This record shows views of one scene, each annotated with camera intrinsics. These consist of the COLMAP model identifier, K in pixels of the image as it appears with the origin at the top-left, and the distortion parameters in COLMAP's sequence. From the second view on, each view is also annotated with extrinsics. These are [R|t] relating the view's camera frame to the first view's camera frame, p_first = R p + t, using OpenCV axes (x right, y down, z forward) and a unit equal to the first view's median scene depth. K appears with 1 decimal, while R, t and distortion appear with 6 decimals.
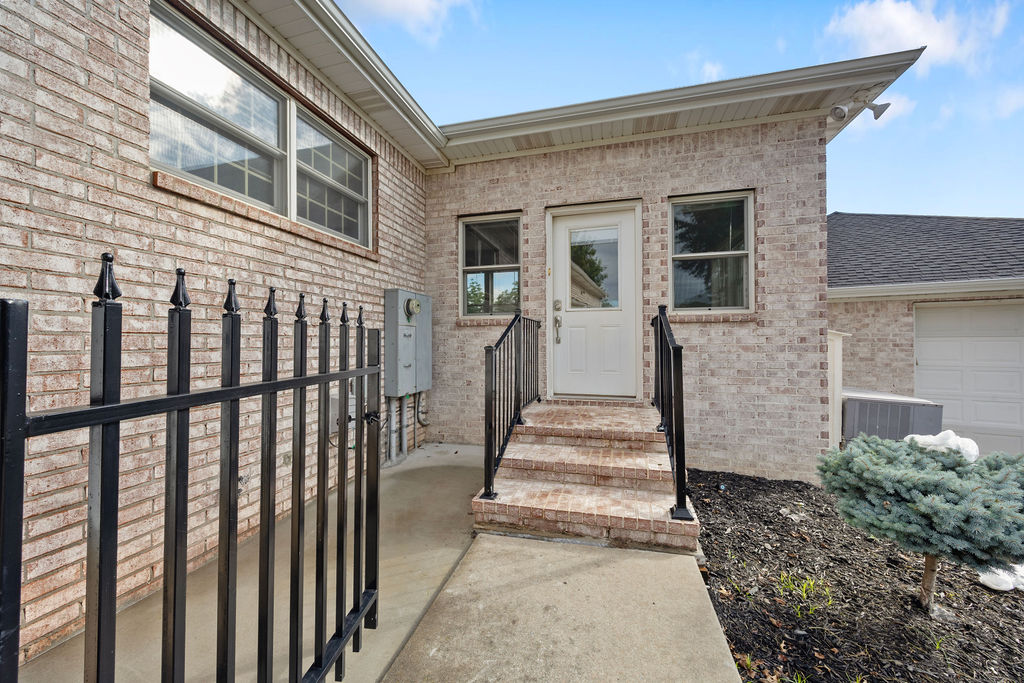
lens RADIAL K [[379.8, 0, 512.0], [0, 379.8, 341.5], [0, 0, 1]] dist [0.000716, 0.000200]
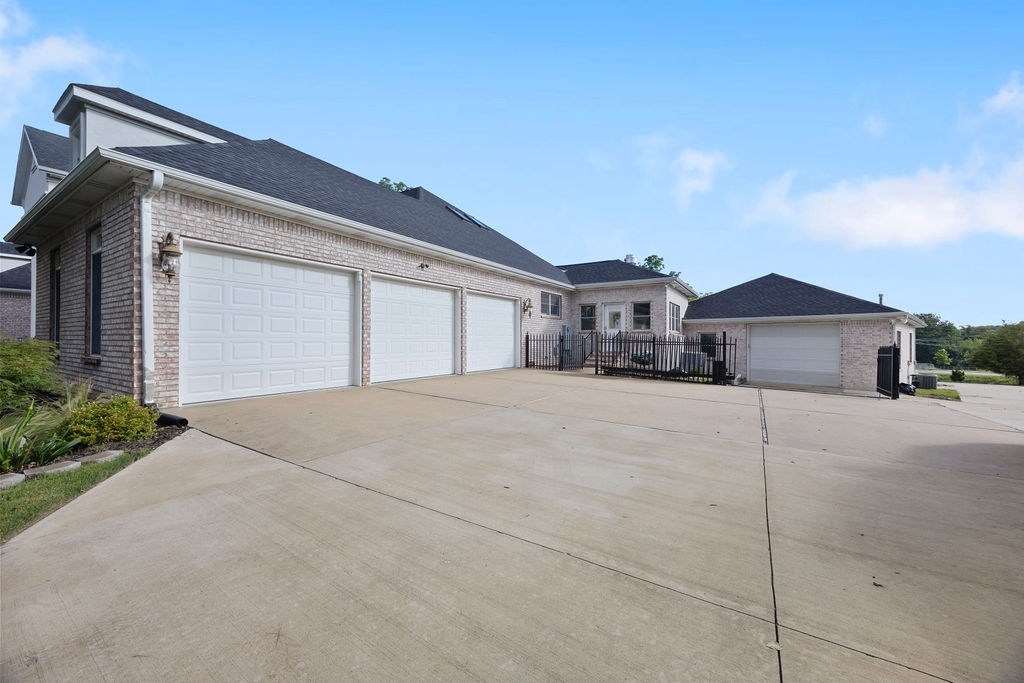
lens RADIAL K [[379.8, 0, 512.0], [0, 379.8, 341.5], [0, 0, 1]] dist [0.000716, 0.000200]
pose [[0.951865, 0.007465, -0.306427, 0.440214], [-0.006768, 0.999972, 0.003336, 0.038405], [0.306444, -0.001102, 0.951888, -3.257141]]
